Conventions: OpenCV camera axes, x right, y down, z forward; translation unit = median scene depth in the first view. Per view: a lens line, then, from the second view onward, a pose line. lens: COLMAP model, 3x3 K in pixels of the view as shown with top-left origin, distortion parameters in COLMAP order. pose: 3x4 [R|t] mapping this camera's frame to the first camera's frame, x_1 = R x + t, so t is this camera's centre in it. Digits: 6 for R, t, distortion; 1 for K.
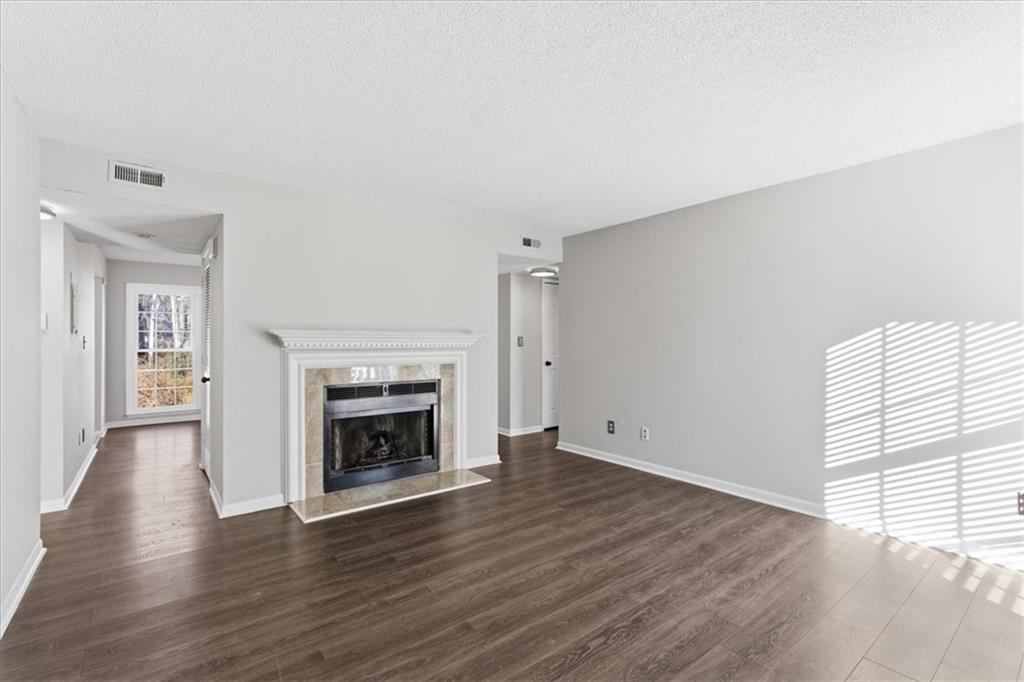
lens RADIAL K [[464.5, 0, 516.3], [0, 464.5, 339.5], [0, 0, 1]] dist [0.002429, -0.001104]
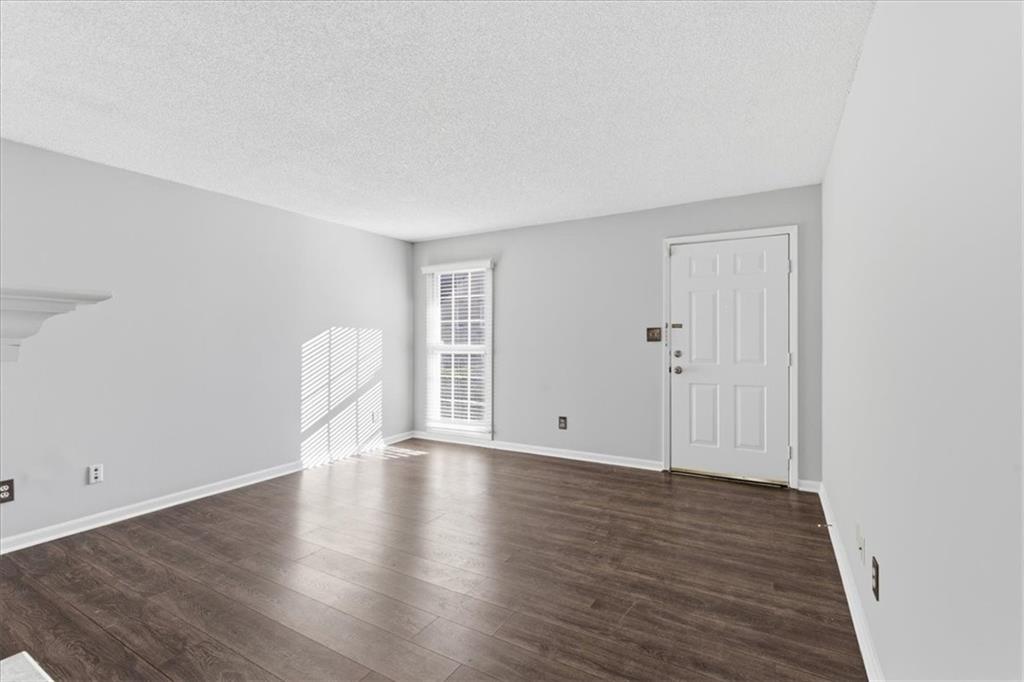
lens RADIAL K [[464.5, 0, 512.9], [0, 464.5, 339.8], [0, 0, 1]] dist [0.002429, -0.001104]
pose [[-0.377314, -0.000785, 0.926085, -0.822201], [0.003815, 0.999990, 0.002402, 0.005617], [-0.926078, 0.004439, -0.377307, 0.938536]]
